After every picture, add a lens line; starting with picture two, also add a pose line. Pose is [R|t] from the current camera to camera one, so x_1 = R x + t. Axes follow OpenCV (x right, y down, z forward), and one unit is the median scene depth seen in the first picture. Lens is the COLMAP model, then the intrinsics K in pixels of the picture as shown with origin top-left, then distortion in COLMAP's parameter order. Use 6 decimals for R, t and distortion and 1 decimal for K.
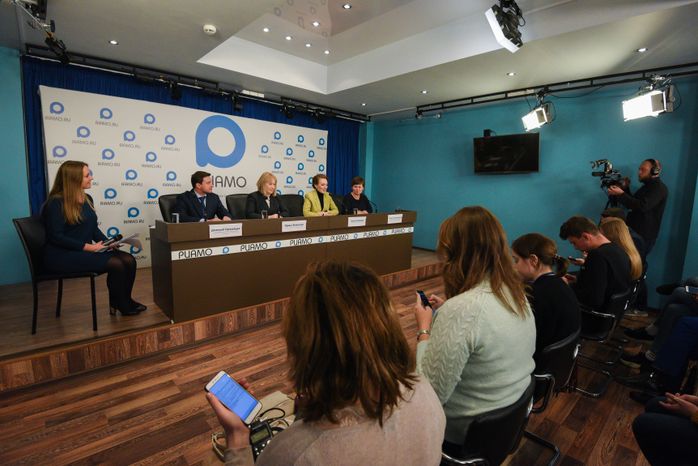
lens RADIAL K [[337.1, 0, 350.7], [0, 337.1, 233.7], [0, 0, 1]] dist [-0.028228, -0.005986]
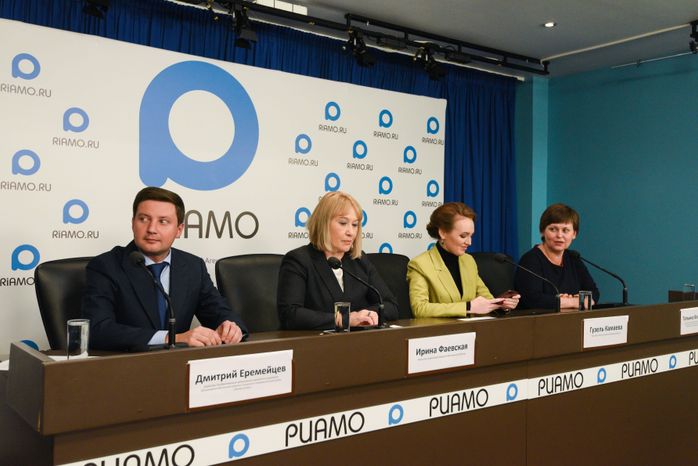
lens RADIAL K [[681.6, 0, 353.5], [0, 681.6, 235.0], [0, 0, 1]] dist [0.028582, 0.000000]
pose [[0.994137, -0.021180, -0.106033, -0.126802], [0.005732, 0.989572, -0.143925, -0.028344], [0.107976, 0.142473, 0.983892, 0.245443]]
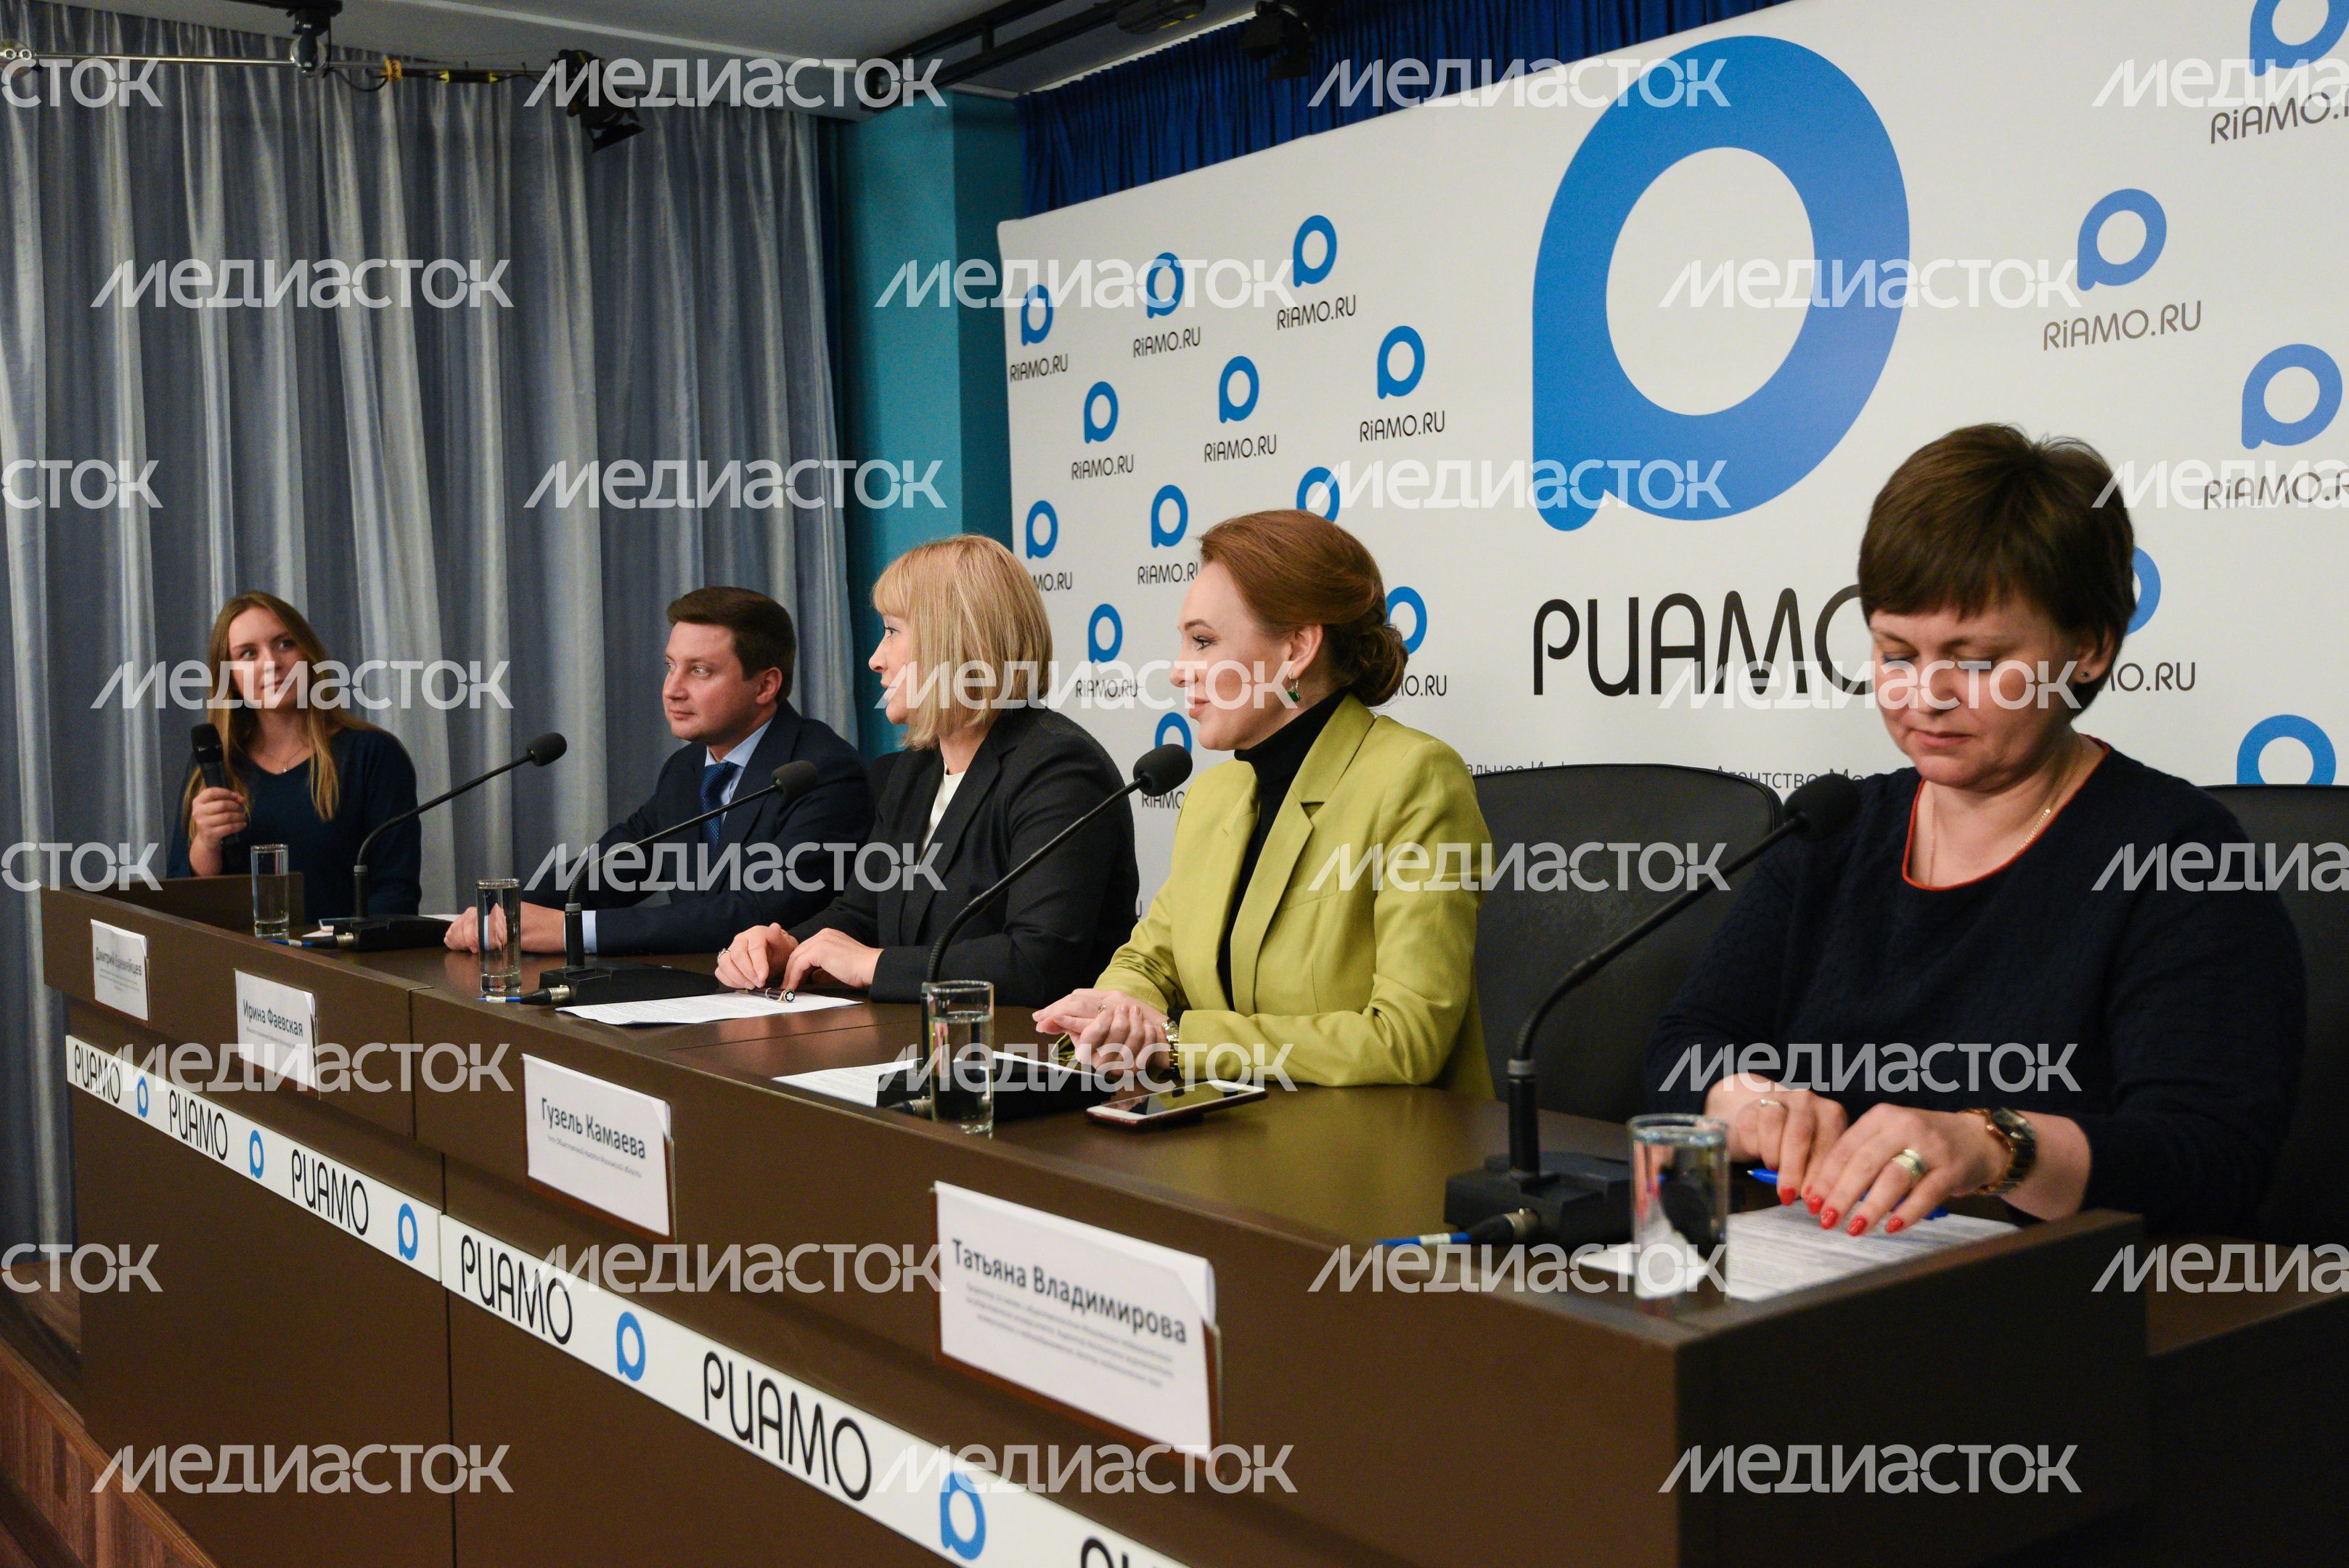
lens RADIAL K [[2293.8, 0, 1172.1], [0, 2293.8, 800.4], [0, 0, 1]] dist [0.028582, 0.000000]
pose [[-0.084360, 0.024787, -0.996127, 0.396231], [-0.133308, 0.990423, 0.035935, -0.113719], [0.987478, 0.135824, -0.080248, 0.944187]]
